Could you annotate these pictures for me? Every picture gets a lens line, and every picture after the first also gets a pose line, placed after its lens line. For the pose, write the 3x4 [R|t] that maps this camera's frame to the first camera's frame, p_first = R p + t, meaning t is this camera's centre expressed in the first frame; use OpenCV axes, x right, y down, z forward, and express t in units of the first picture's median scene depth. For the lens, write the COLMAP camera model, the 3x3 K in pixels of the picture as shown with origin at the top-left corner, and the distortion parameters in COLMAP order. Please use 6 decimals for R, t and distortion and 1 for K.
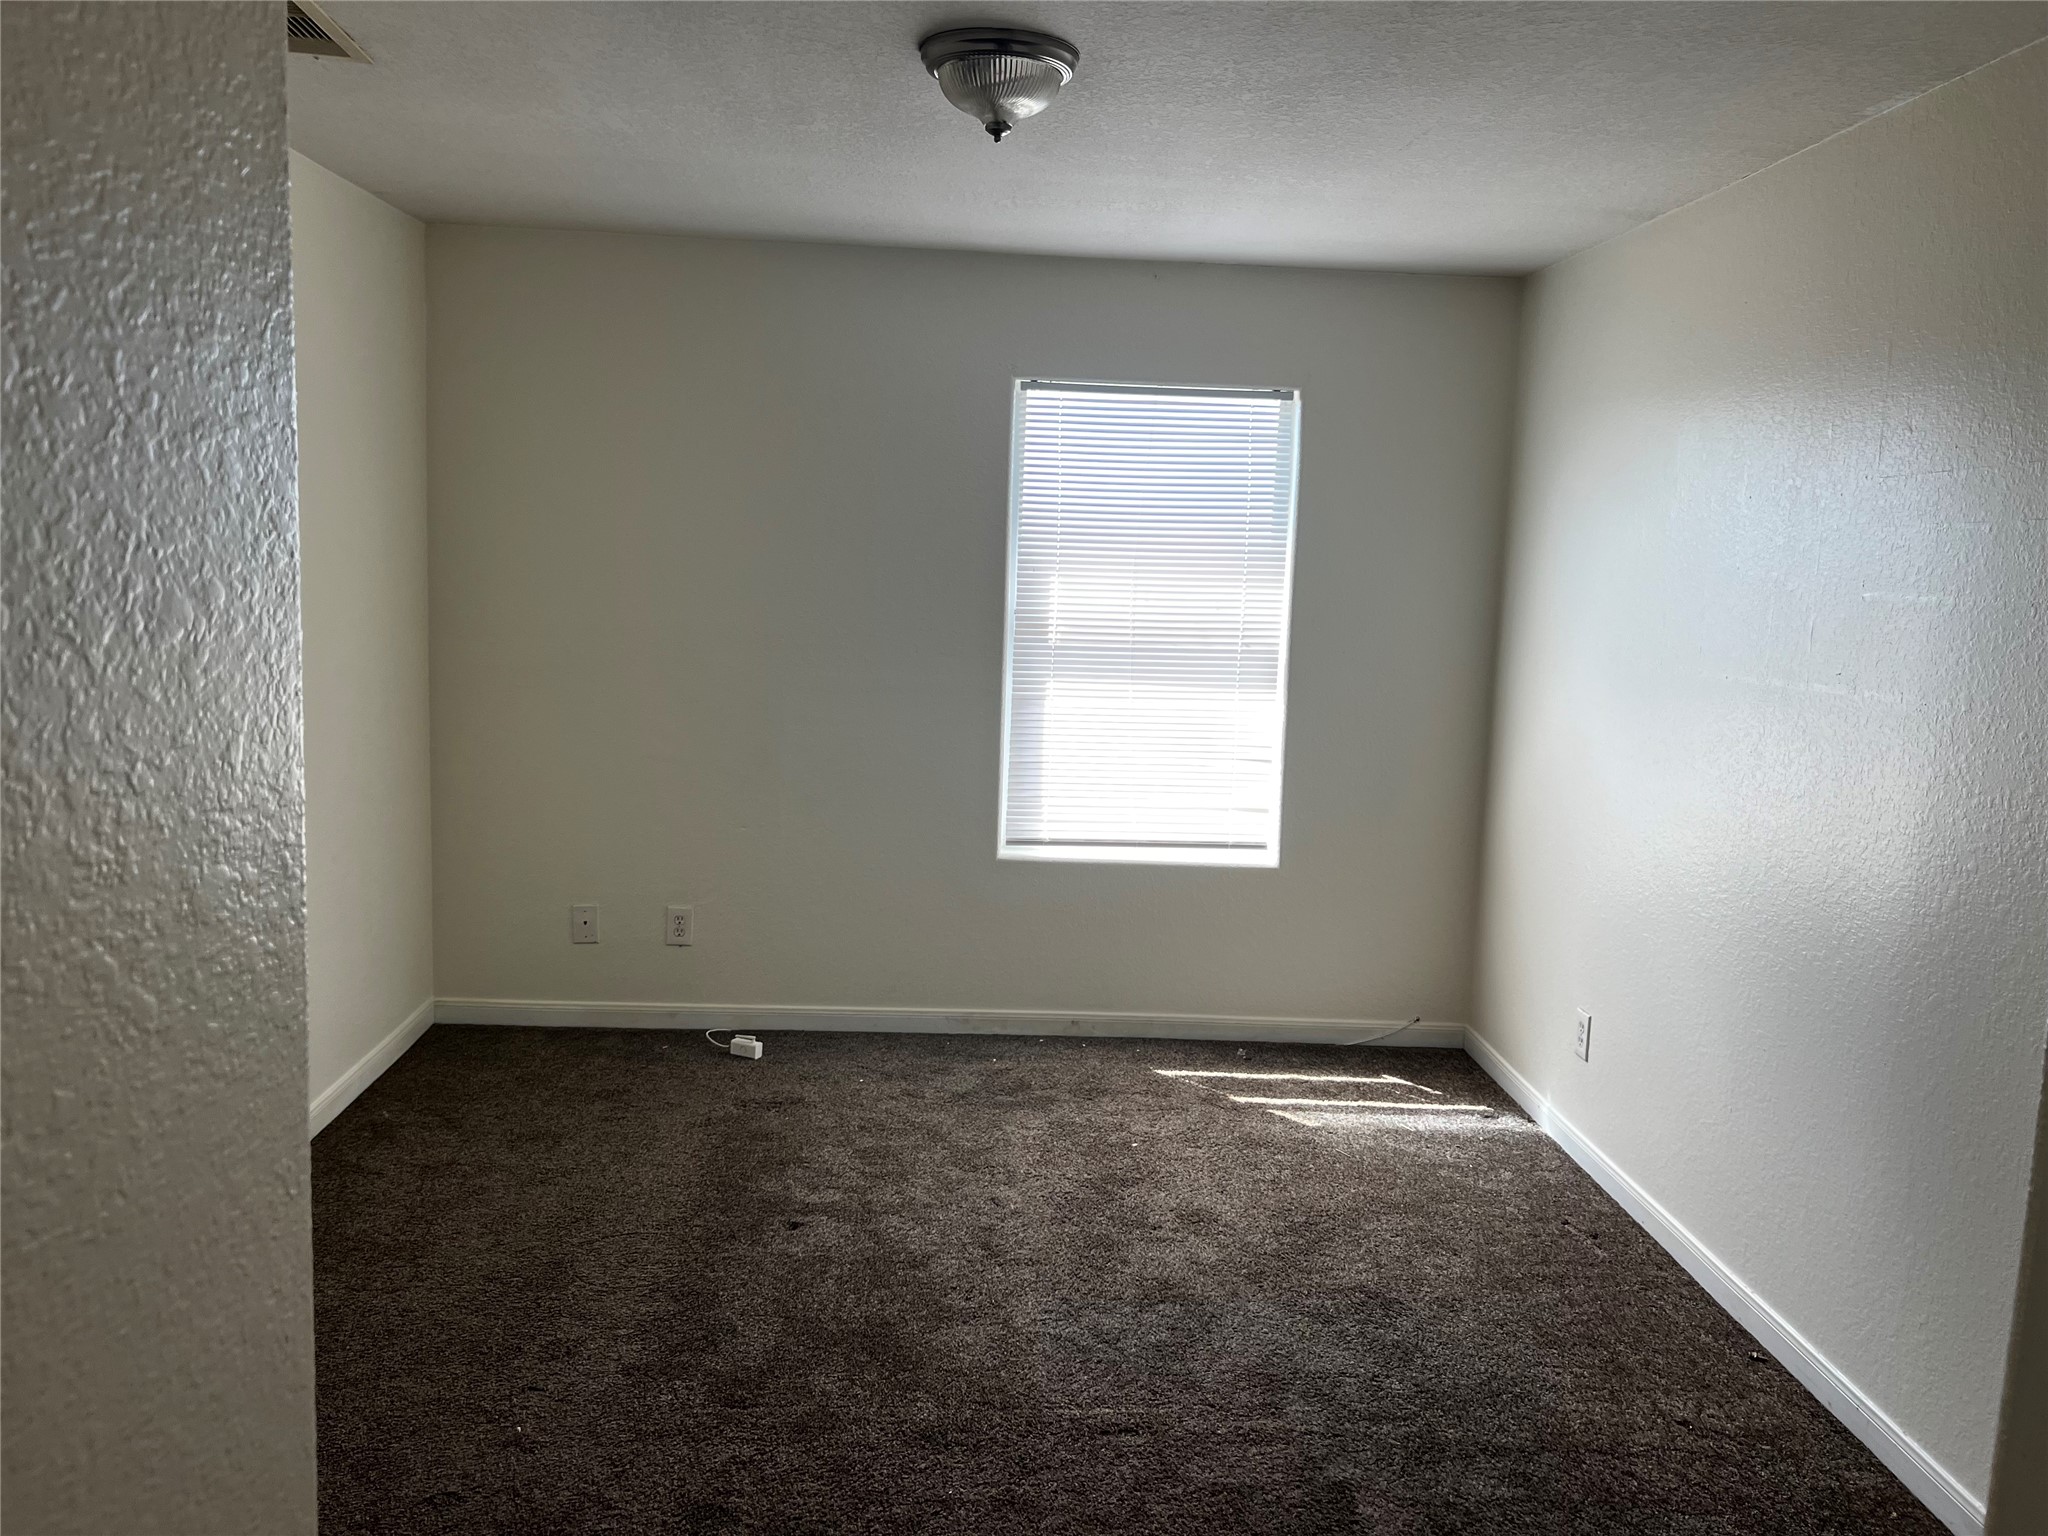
lens RADIAL K [[1552.0, 0, 1038.1], [0, 1552.0, 757.3], [0, 0, 1]] dist [0.050004, -0.059640]
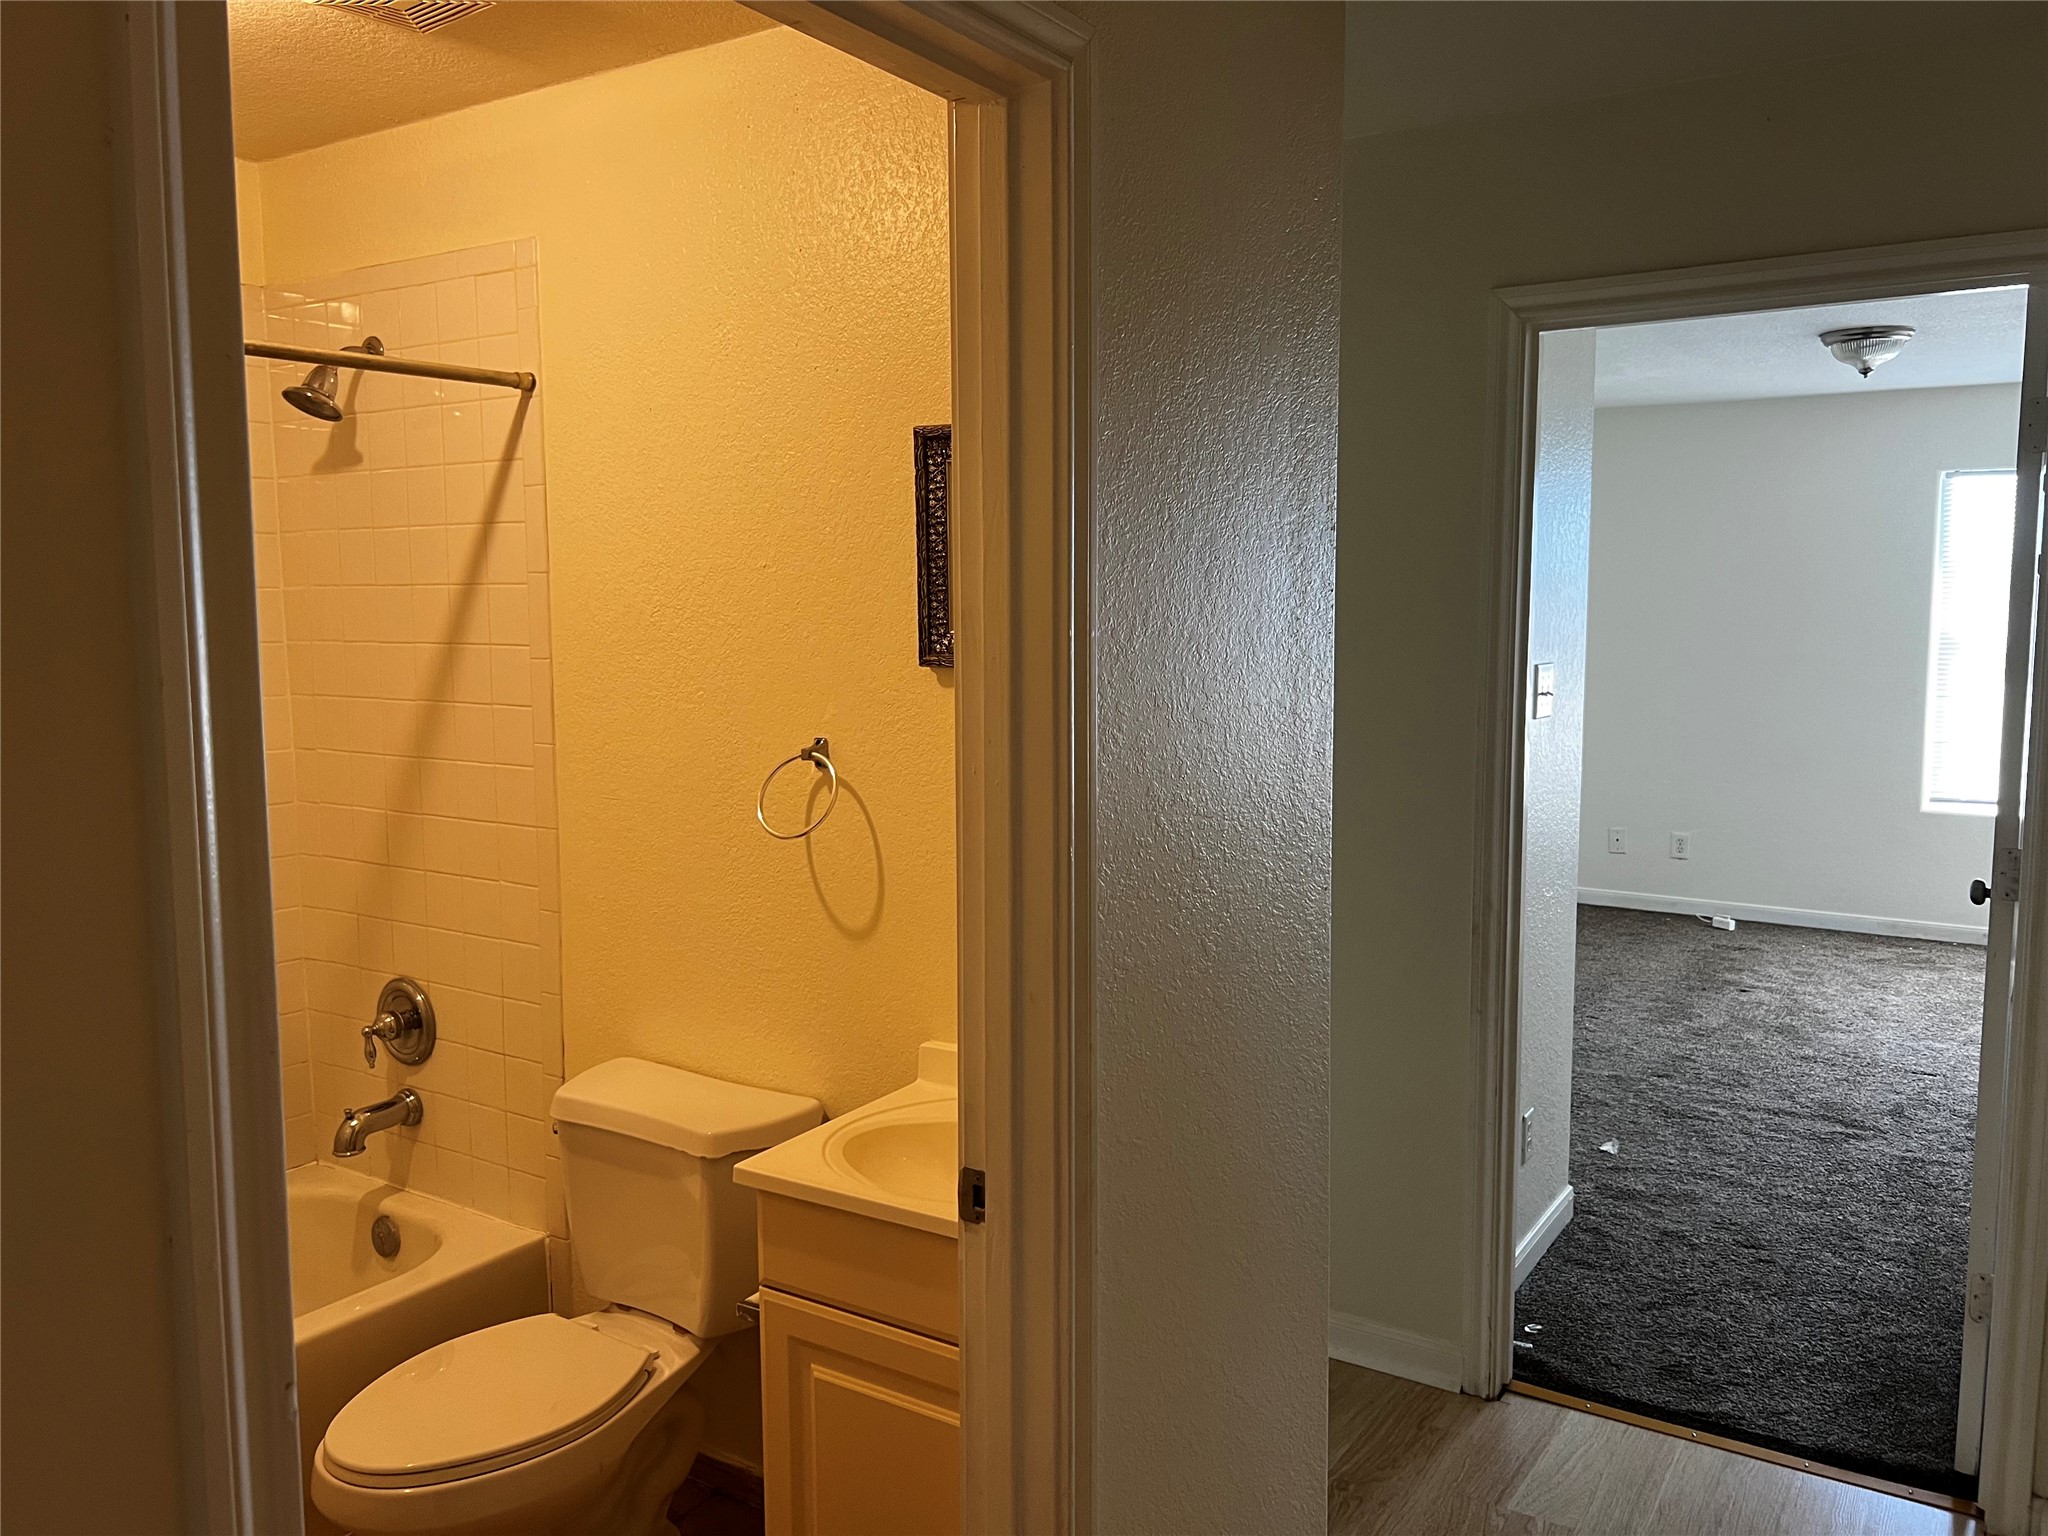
lens RADIAL K [[1552.0, 0, 1039.7], [0, 1552.0, 754.7], [0, 0, 1]] dist [0.050004, -0.059640]
pose [[0.809586, 0.019392, -0.586681, 0.249667], [-0.044313, 0.998621, -0.028142, 0.142305], [0.585327, 0.048781, 0.809329, -0.963827]]
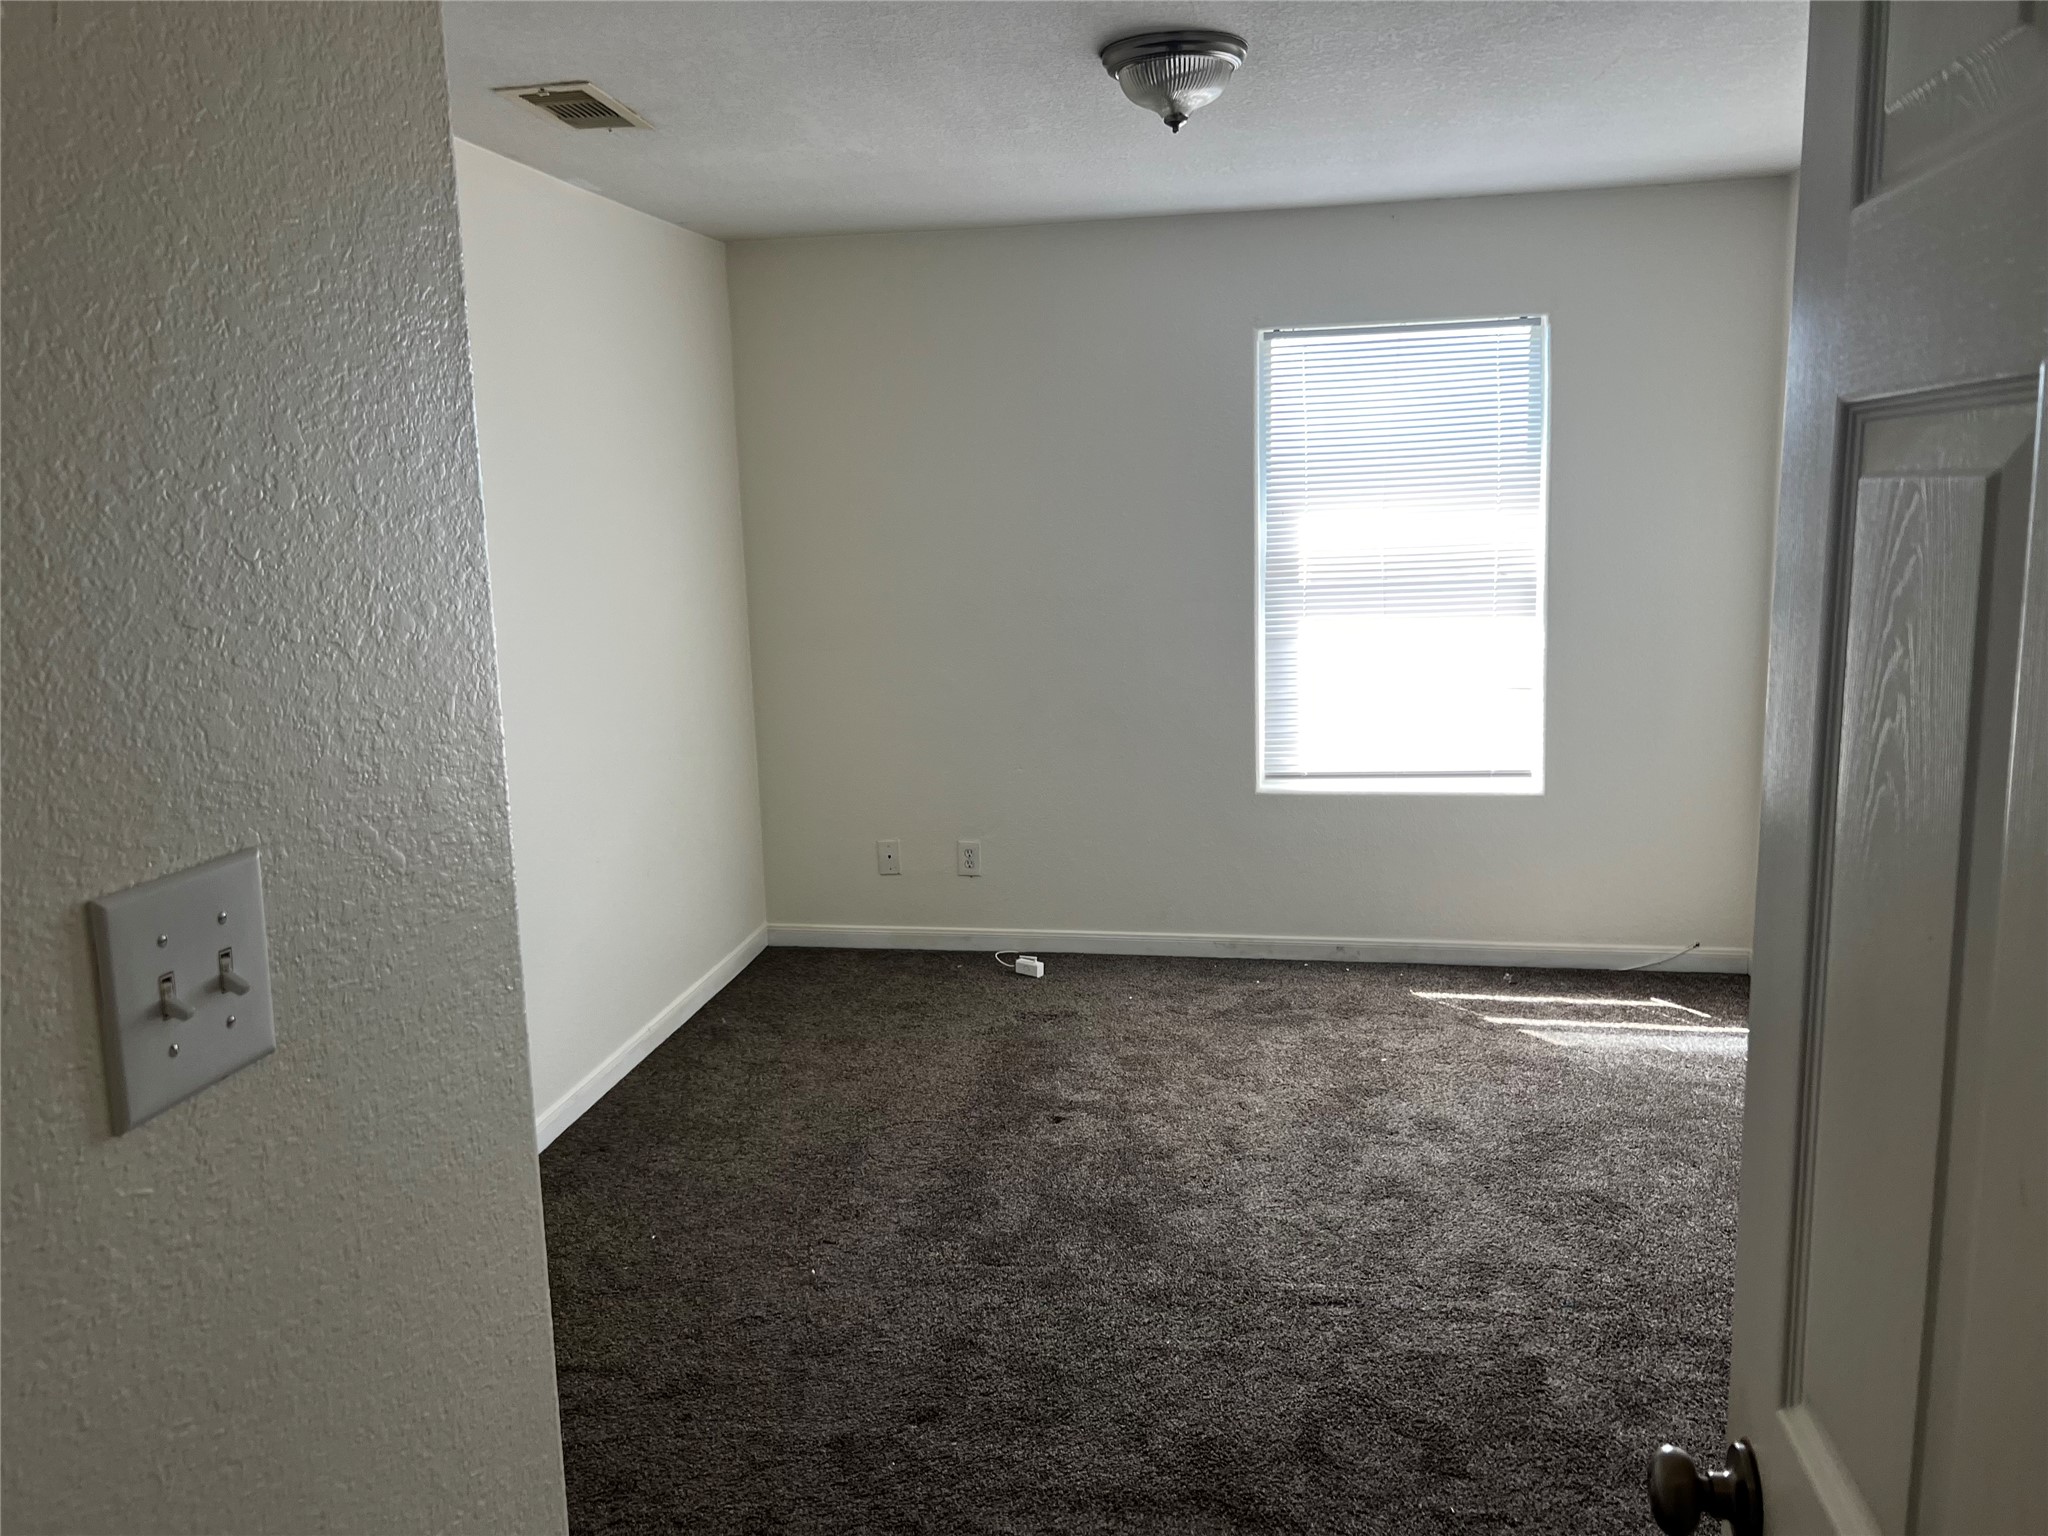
lens RADIAL K [[1552.0, 0, 1017.5], [0, 1552.0, 754.6], [0, 0, 1]] dist [0.050004, -0.059640]
pose [[0.972890, -0.027827, -0.229590, 0.090777], [0.035804, 0.998889, 0.030648, 0.003790], [0.228482, -0.038038, 0.972805, -0.092946]]
